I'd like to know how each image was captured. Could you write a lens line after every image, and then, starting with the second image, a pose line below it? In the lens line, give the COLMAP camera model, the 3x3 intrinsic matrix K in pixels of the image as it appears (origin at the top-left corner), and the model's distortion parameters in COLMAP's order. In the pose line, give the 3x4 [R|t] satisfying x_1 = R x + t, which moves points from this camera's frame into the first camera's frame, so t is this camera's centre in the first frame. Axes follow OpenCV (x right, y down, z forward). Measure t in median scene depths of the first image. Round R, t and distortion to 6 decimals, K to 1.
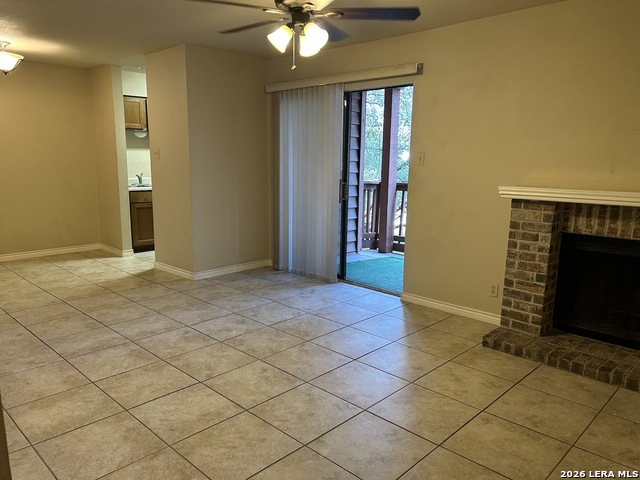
lens RADIAL K [[481.3, 0, 319.9], [0, 481.3, 240.0], [0, 0, 1]] dist [0.076342, -0.084335]
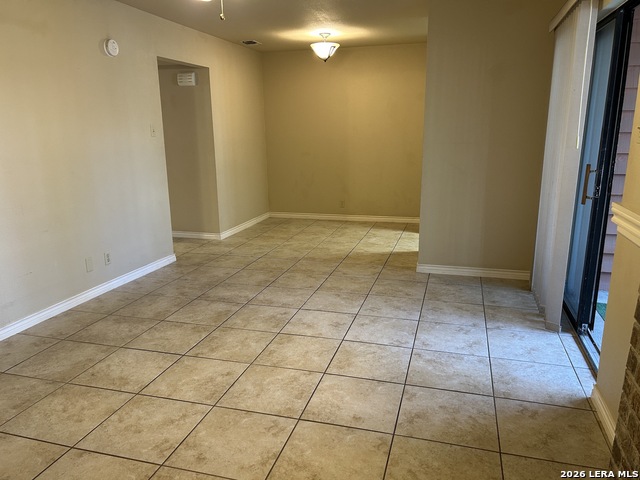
lens RADIAL K [[481.3, 0, 317.6], [0, 481.3, 234.5], [0, 0, 1]] dist [0.076342, -0.084335]
pose [[0.468403, 0.176684, -0.865668, 0.581702], [-0.137381, 0.982448, 0.126183, -0.100694], [0.872769, 0.059822, 0.484455, 0.585012]]
